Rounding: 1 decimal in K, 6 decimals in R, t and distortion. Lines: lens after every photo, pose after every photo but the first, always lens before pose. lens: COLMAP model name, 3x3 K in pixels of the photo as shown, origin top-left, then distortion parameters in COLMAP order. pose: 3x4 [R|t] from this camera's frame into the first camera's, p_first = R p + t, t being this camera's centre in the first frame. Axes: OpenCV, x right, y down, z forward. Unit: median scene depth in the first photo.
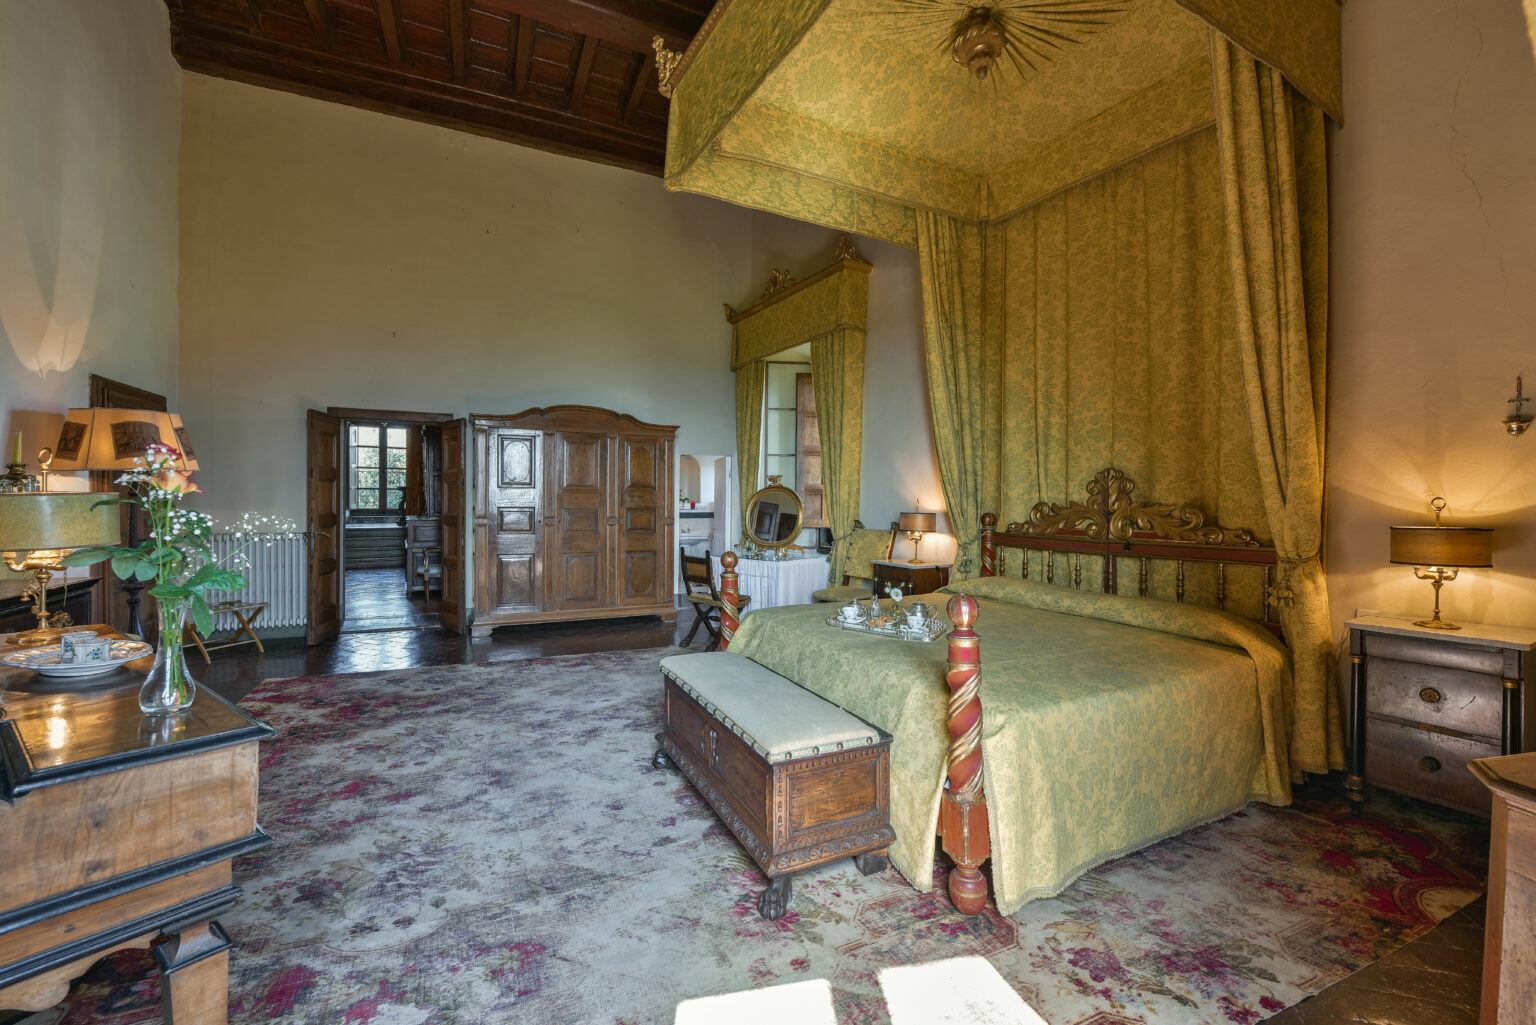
lens RADIAL K [[629.5, 0, 761.4], [0, 629.5, 502.2], [0, 0, 1]] dist [0.001514, 0.000014]
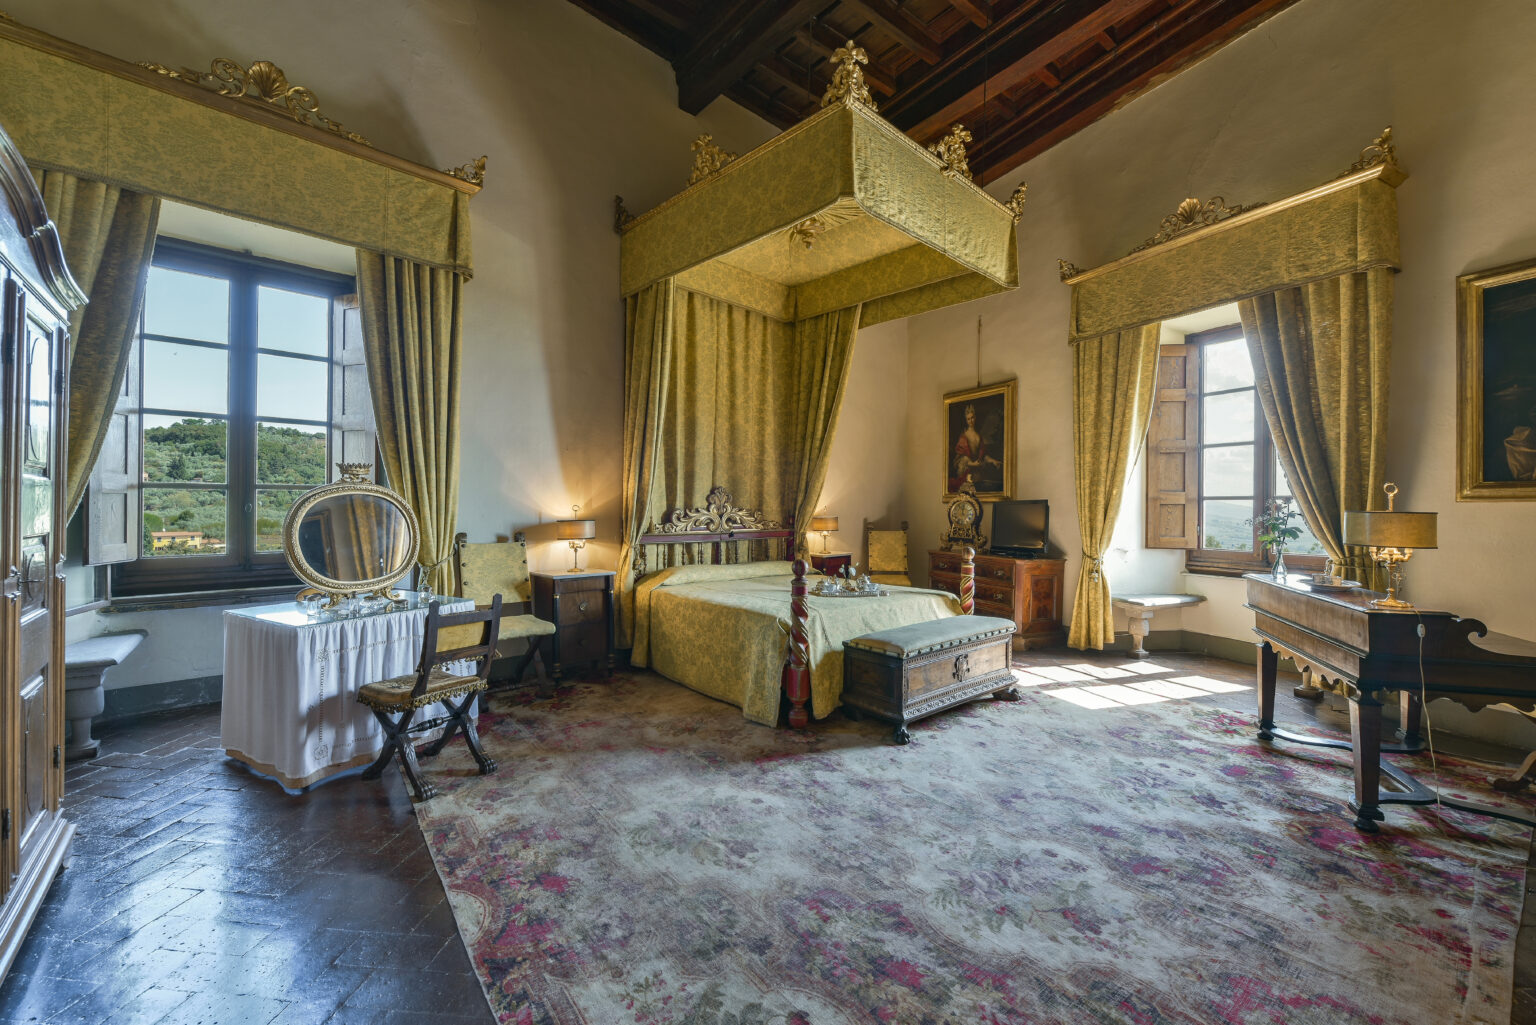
lens RADIAL K [[629.5, 0, 761.4], [0, 629.5, 502.2], [0, 0, 1]] dist [0.001514, 0.000014]
pose [[-0.249404, 0.000763, 0.968399, -0.997308], [-0.002458, 0.999996, -0.001421, -0.010870], [-0.968396, -0.002735, -0.249401, 1.275942]]
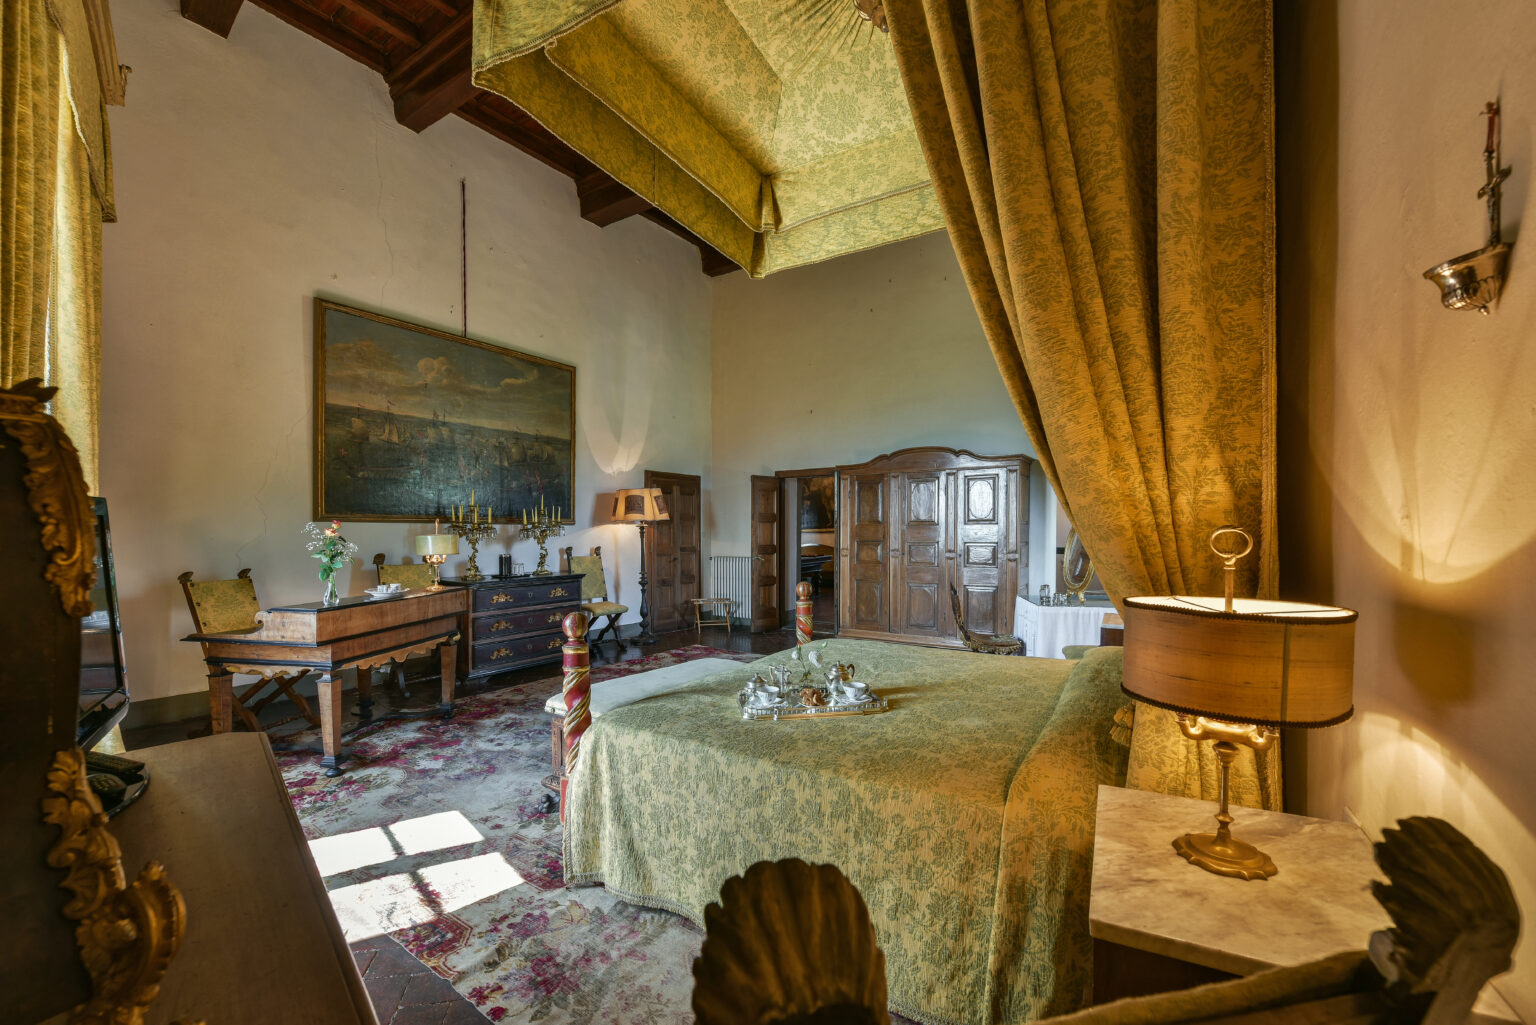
lens RADIAL K [[624.5, 0, 767.6], [0, 624.5, 537.7], [0, 0, 1]] dist [0.000937, 0.000050]
pose [[0.521515, 0.000578, -0.853242, 0.824993], [-0.001813, 0.999998, -0.000431, 0.003749], [0.853240, 0.001771, 0.521515, 0.361105]]
